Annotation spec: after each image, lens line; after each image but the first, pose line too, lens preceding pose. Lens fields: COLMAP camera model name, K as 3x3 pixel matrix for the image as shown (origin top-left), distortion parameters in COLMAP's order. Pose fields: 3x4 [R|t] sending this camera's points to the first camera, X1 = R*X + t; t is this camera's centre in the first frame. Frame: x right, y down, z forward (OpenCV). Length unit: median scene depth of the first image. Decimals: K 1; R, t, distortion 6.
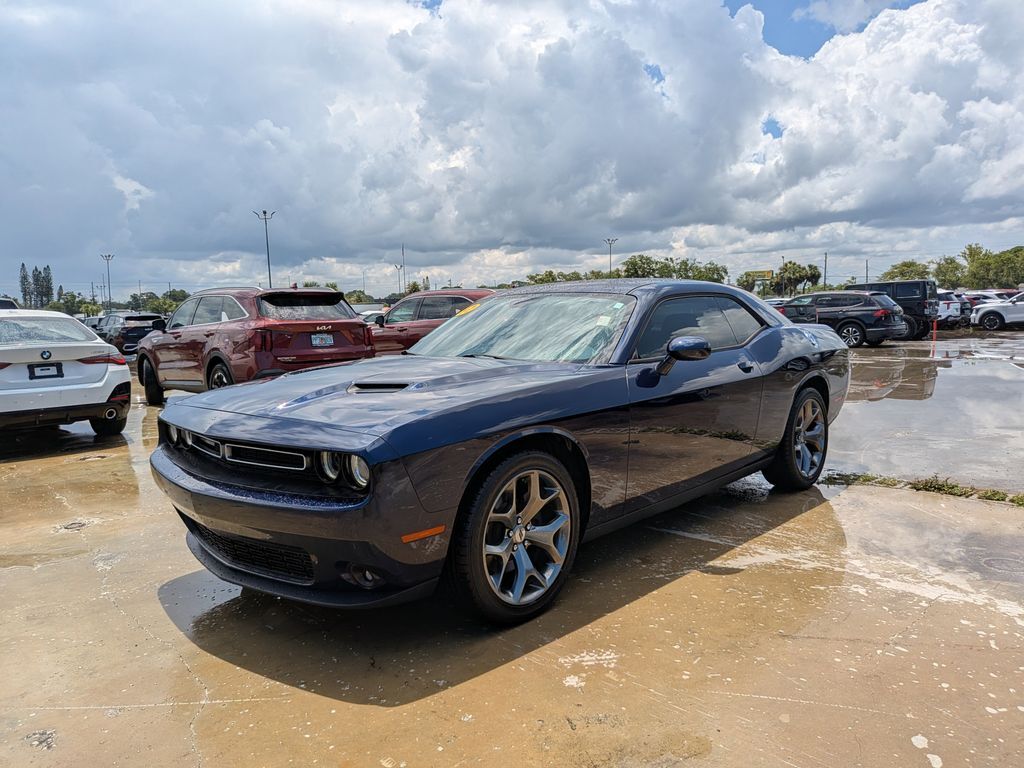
lens RADIAL K [[761.7, 0, 536.5], [0, 761.7, 410.9], [0, 0, 1]] dist [-0.060251, 0.034929]
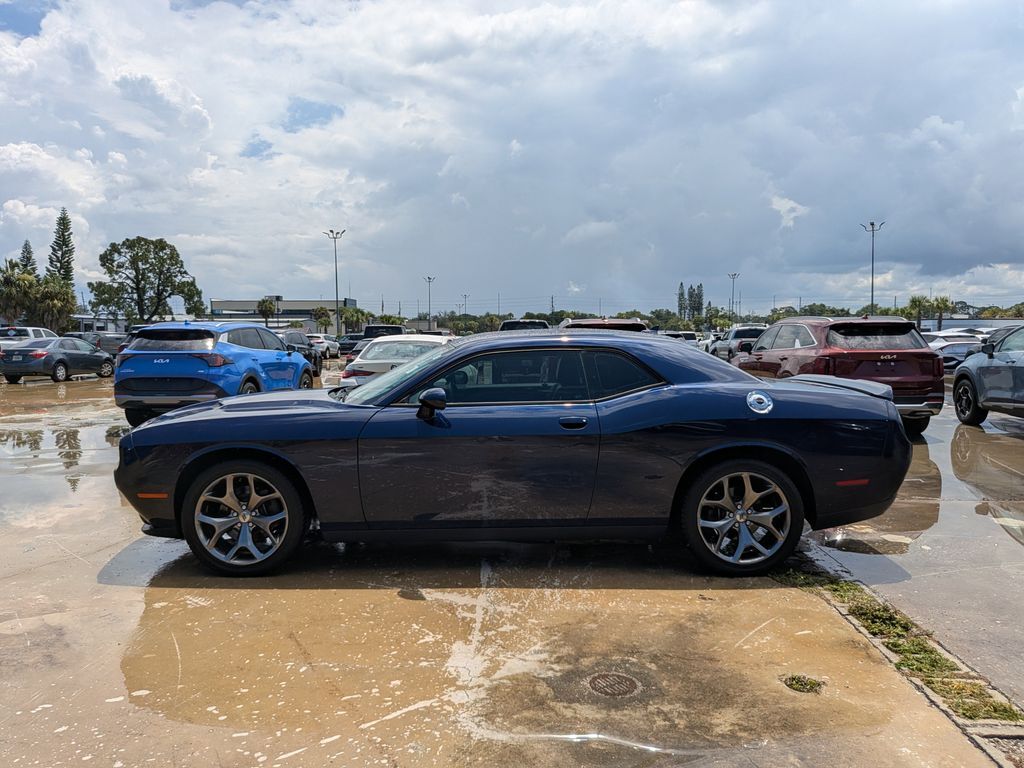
lens RADIAL K [[783.7, 0, 512.0], [0, 783.7, 384.0], [0, 0, 1]] dist [0.012100, -0.001024]
pose [[0.657008, 0.064181, -0.751146, 1.081567], [-0.104766, 0.994475, -0.006665, -0.102157], [0.746568, 0.083074, 0.660102, 0.269028]]
